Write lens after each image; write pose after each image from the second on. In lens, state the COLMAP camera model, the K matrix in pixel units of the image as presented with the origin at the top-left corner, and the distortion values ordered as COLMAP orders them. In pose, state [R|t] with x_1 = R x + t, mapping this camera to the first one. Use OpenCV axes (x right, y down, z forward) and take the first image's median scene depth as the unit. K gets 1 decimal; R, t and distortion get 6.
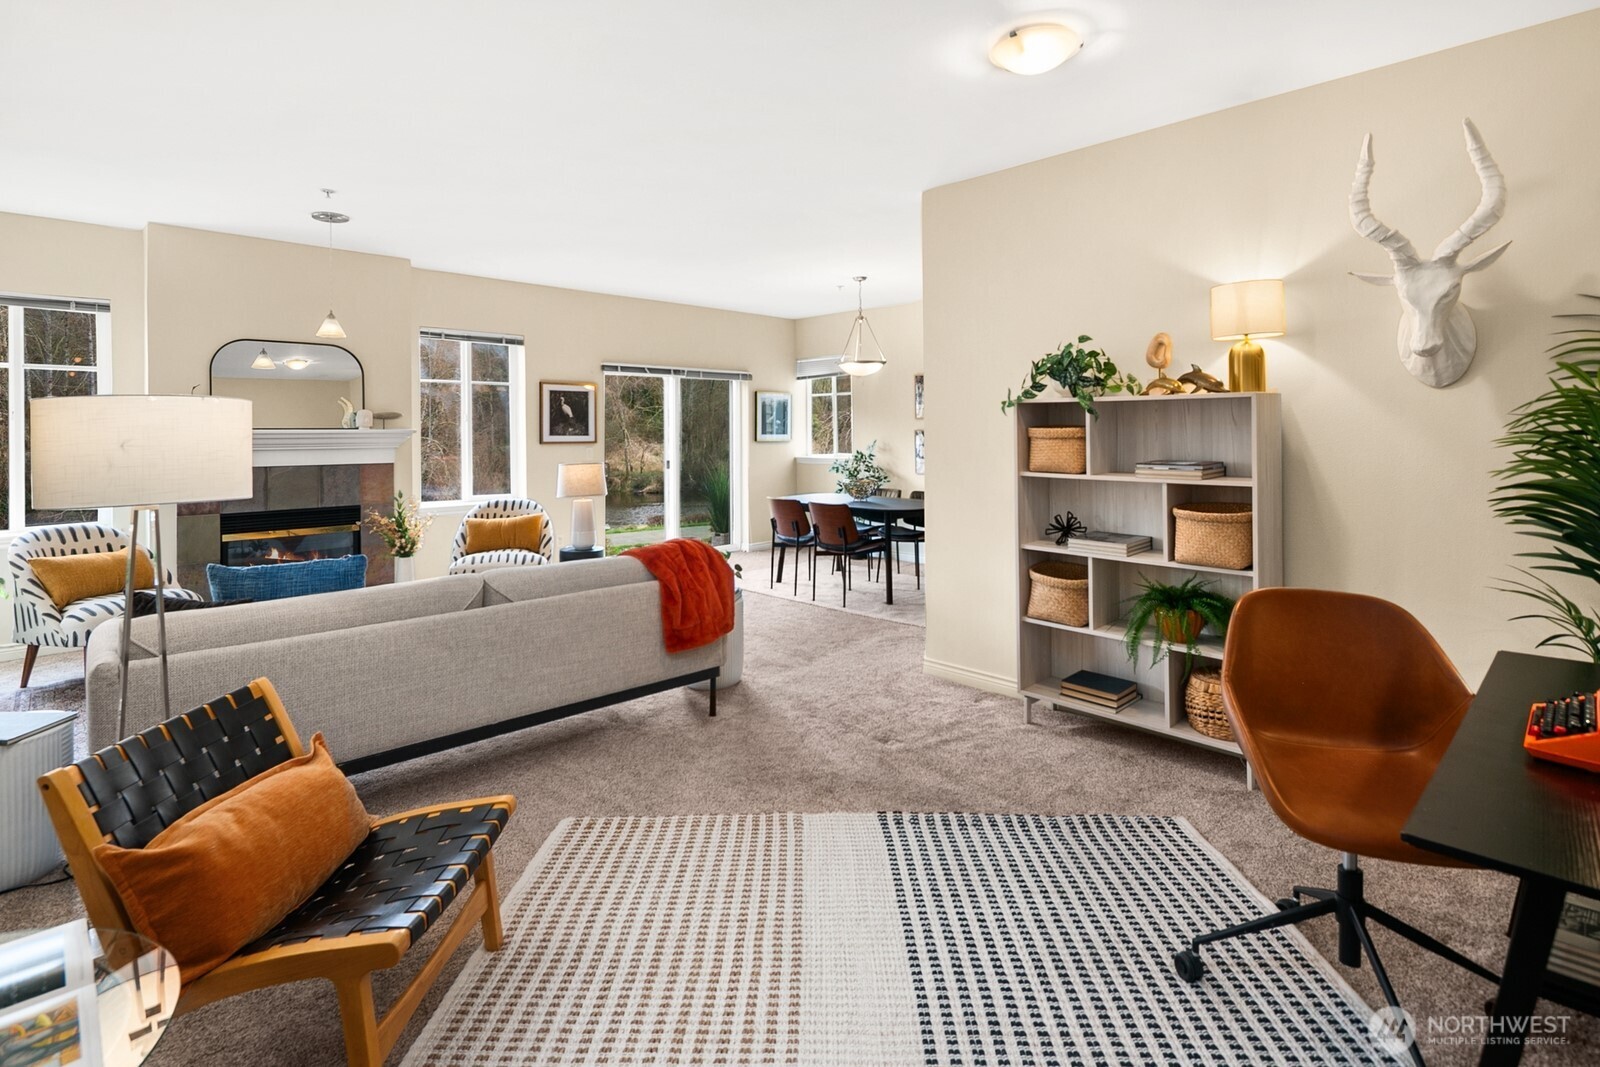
lens RADIAL K [[795.1, 0, 798.5], [0, 795.1, 428.6], [0, 0, 1]] dist [0.015090, -0.000520]
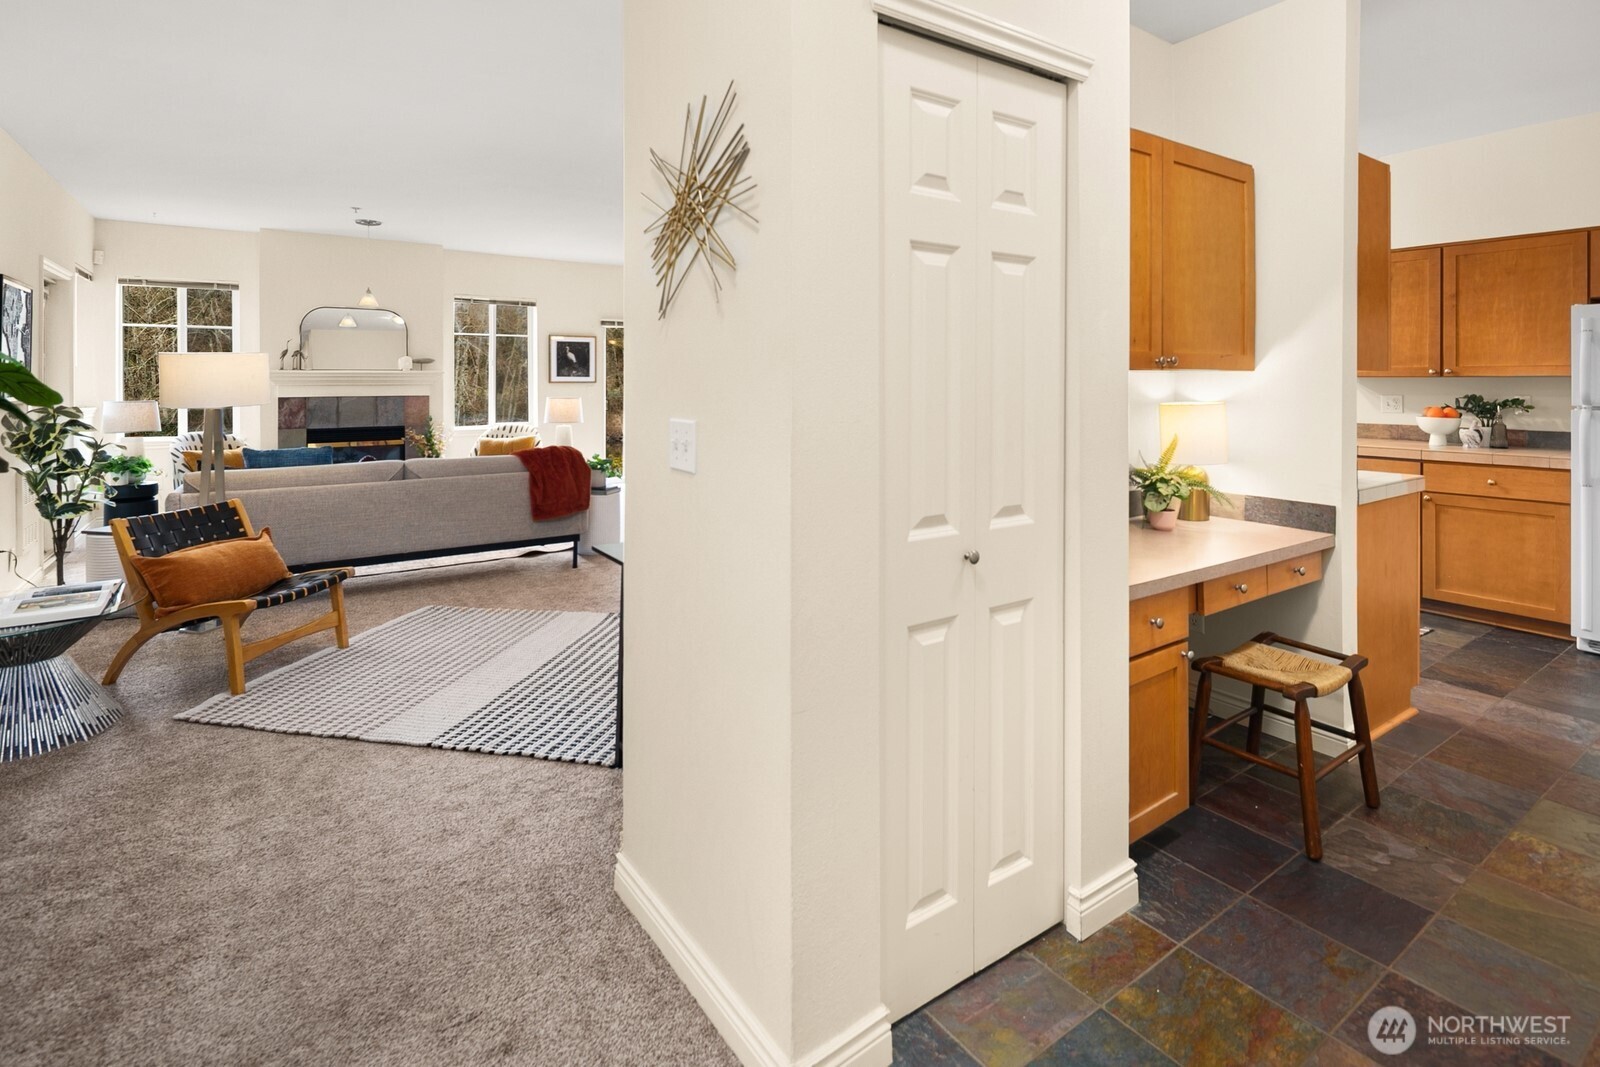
lens RADIAL K [[780.1, 0, 804.9], [0, 780.1, 378.6], [0, 0, 1]] dist [-0.000226, -0.001400]
pose [[0.988290, 0.006128, -0.152467, 0.345285], [-0.005291, 0.999969, 0.005892, 0.003026], [0.152498, -0.005017, 0.988291, -0.226467]]
